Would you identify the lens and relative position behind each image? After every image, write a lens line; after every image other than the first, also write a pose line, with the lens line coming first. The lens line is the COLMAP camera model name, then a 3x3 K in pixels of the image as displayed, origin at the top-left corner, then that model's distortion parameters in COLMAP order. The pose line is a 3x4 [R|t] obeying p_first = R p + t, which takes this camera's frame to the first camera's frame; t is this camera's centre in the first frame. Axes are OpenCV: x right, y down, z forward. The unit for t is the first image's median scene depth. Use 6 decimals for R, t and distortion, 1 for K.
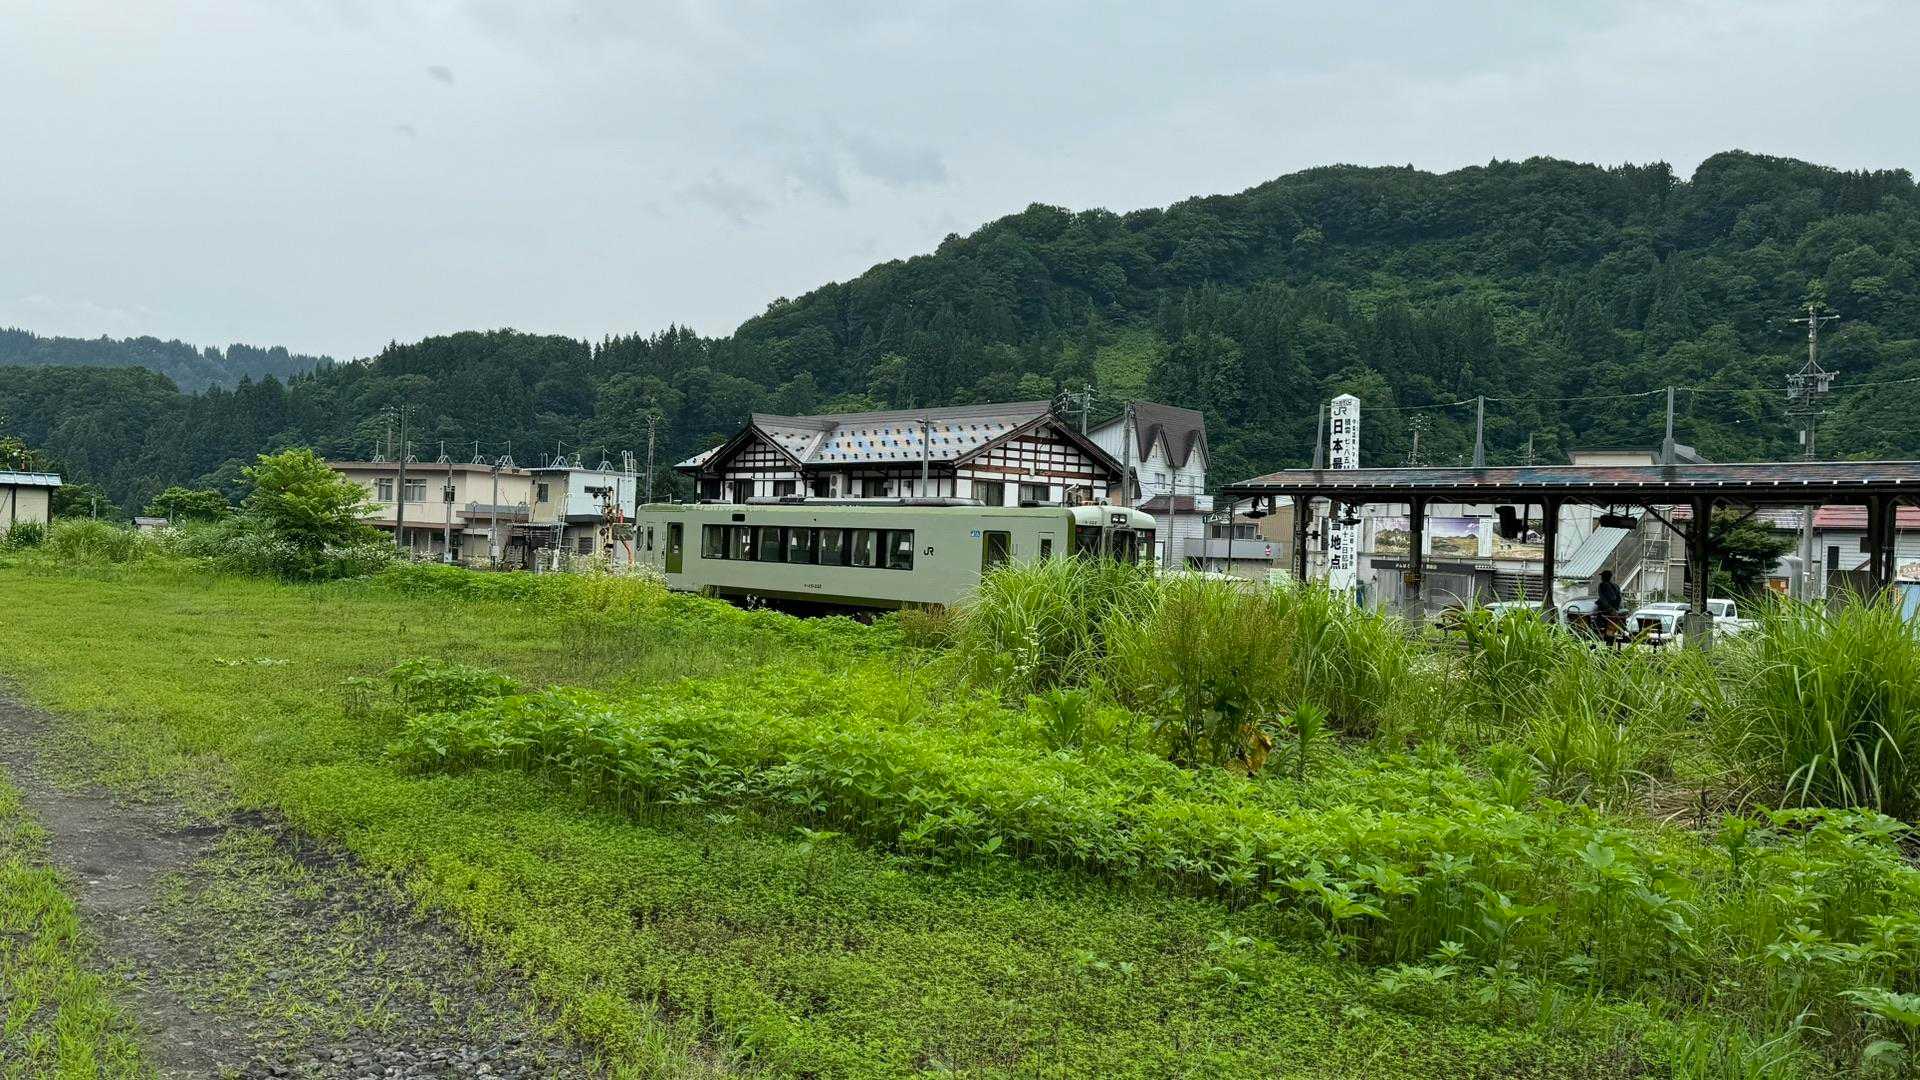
lens RADIAL K [[1569.1, 0, 960.0], [0, 1569.1, 540.0], [0, 0, 1]] dist [0.143898, -0.236383]
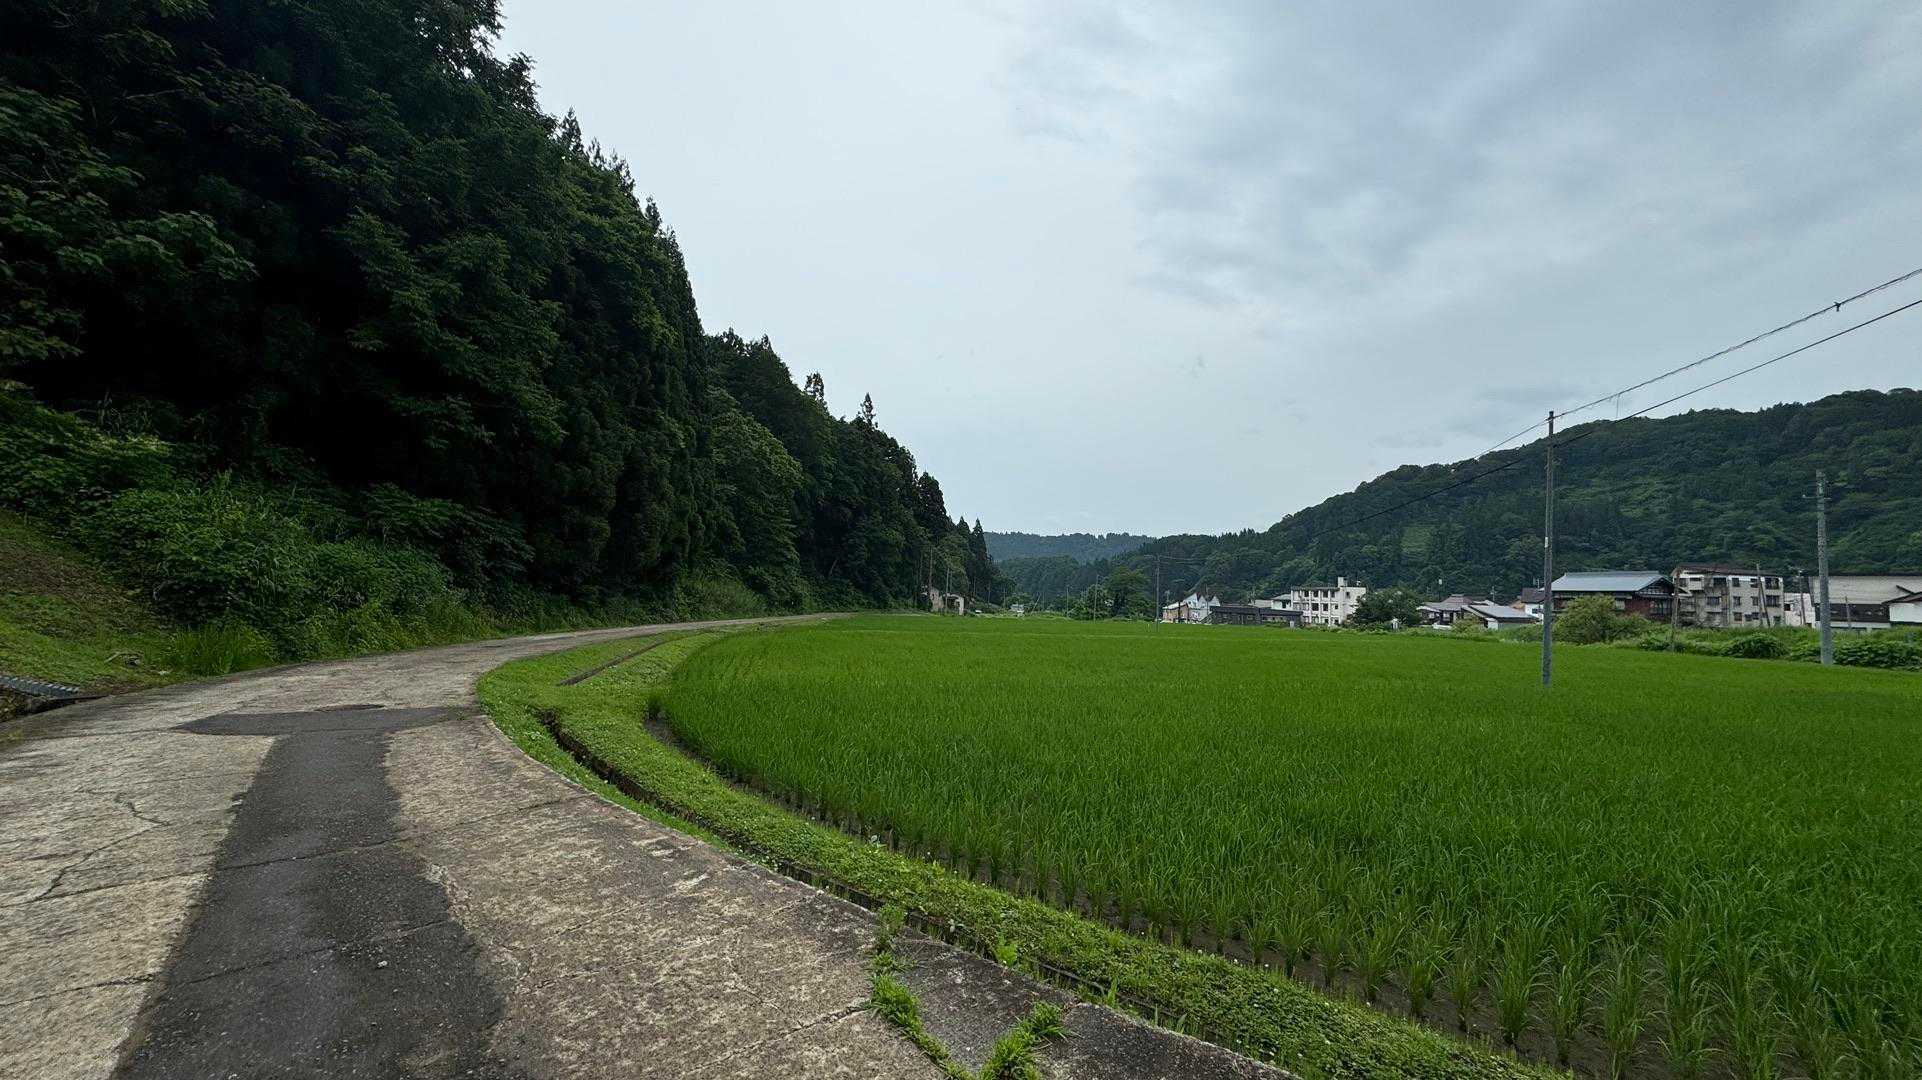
lens RADIAL K [[1570.8, 0, 961.0], [0, 1570.8, 540.0], [0, 0, 1]] dist [0.143898, -0.236383]
pose [[0.824848, -0.033058, -0.564387, 0.851897], [0.012176, 0.999096, -0.040725, -0.017740], [0.565223, 0.026720, 0.824505, -1.322279]]
